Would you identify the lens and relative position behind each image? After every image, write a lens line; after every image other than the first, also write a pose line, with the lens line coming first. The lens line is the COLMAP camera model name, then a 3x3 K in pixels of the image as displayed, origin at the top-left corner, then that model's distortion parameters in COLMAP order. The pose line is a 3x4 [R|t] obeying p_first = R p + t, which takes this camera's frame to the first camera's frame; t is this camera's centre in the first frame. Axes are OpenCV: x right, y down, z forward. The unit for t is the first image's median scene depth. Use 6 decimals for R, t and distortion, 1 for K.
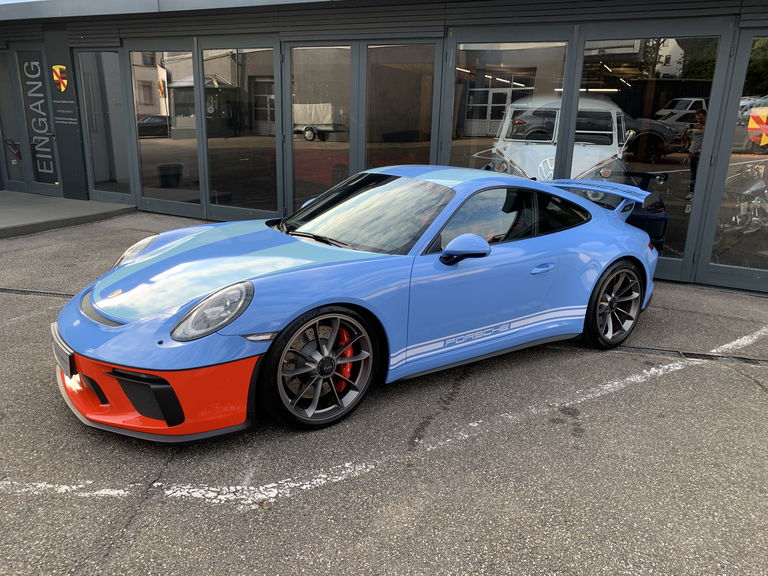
lens RADIAL K [[589.3, 0, 389.6], [0, 589.3, 285.3], [0, 0, 1]] dist [0.019682, -0.012160]
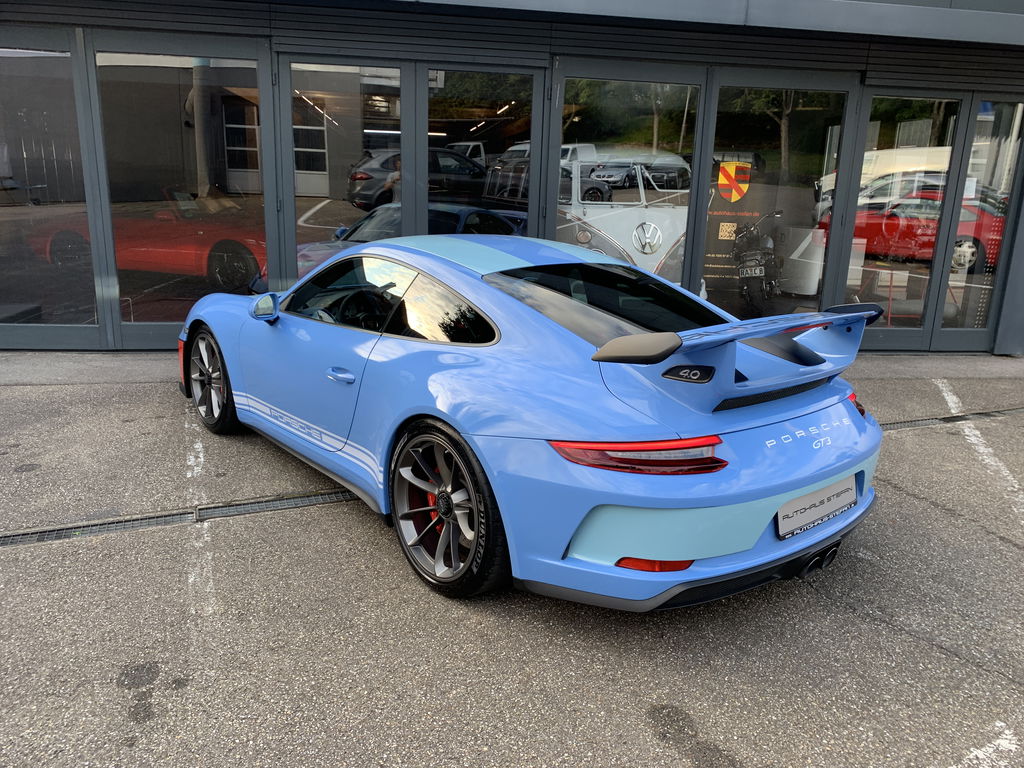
lens RADIAL K [[785.8, 0, 522.4], [0, 785.8, 384.1], [0, 0, 1]] dist [0.019682, -0.012160]
pose [[0.823347, -0.146061, 0.548421, -0.816765], [0.148674, 0.988079, 0.039951, -0.101118], [-0.547719, 0.048642, 0.835247, 0.302764]]
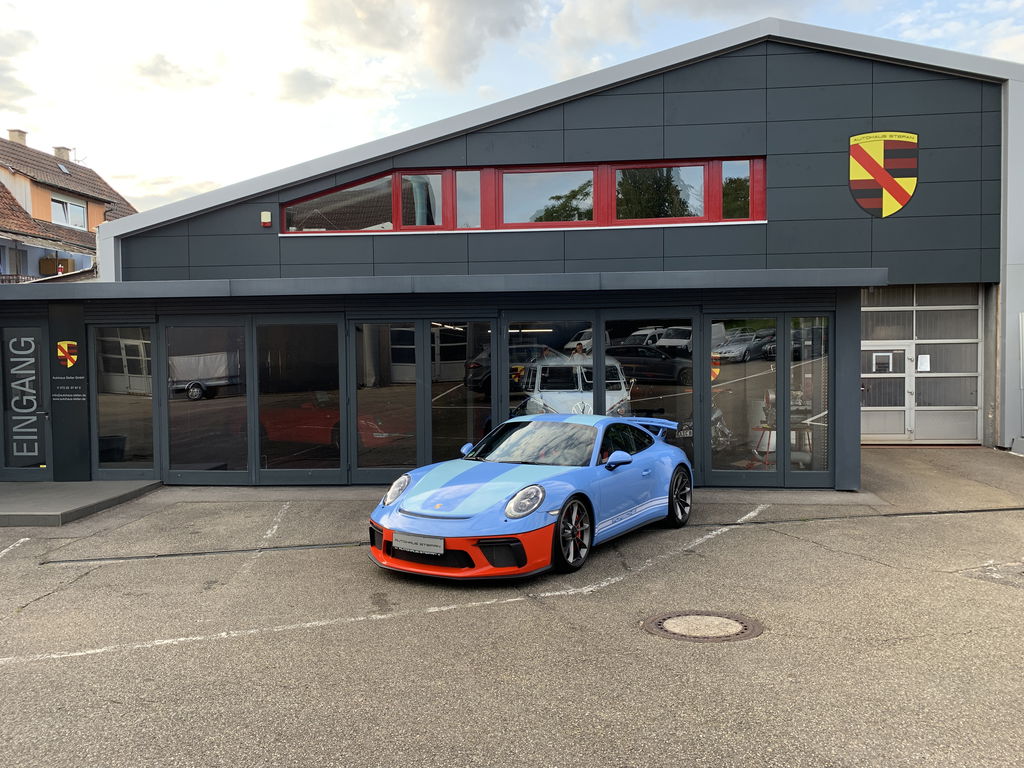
lens RADIAL K [[785.8, 0, 507.8], [0, 785.8, 373.9], [0, 0, 1]] dist [0.019682, -0.012160]
pose [[0.934278, -0.051864, 0.352752, -0.742163], [0.137264, 0.965427, -0.221605, 0.120111], [-0.329063, 0.255461, 0.909097, -0.783580]]
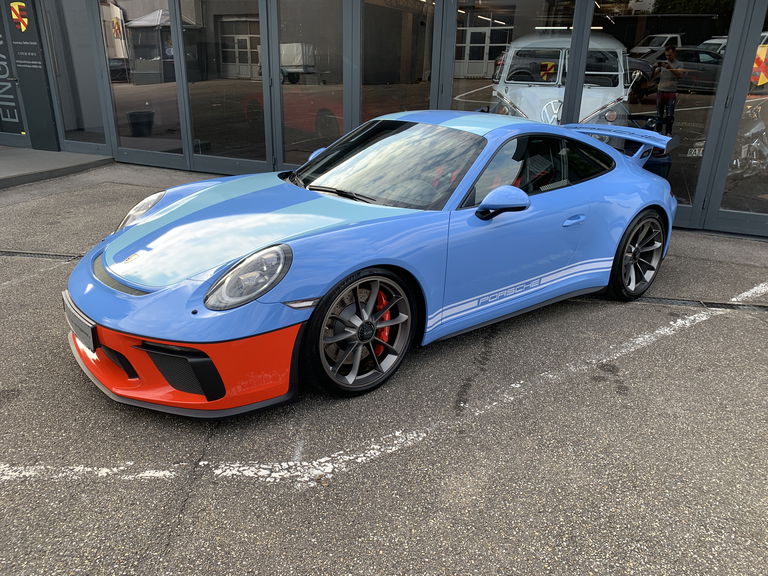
lens RADIAL K [[589.3, 0, 386.8], [0, 589.3, 286.7], [0, 0, 1]] dist [0.019682, -0.012160]
pose [[0.998792, -0.023184, 0.043329, -0.079022], [0.019114, 0.995567, 0.092097, -0.013682], [-0.045272, -0.091158, 0.994807, 0.045256]]
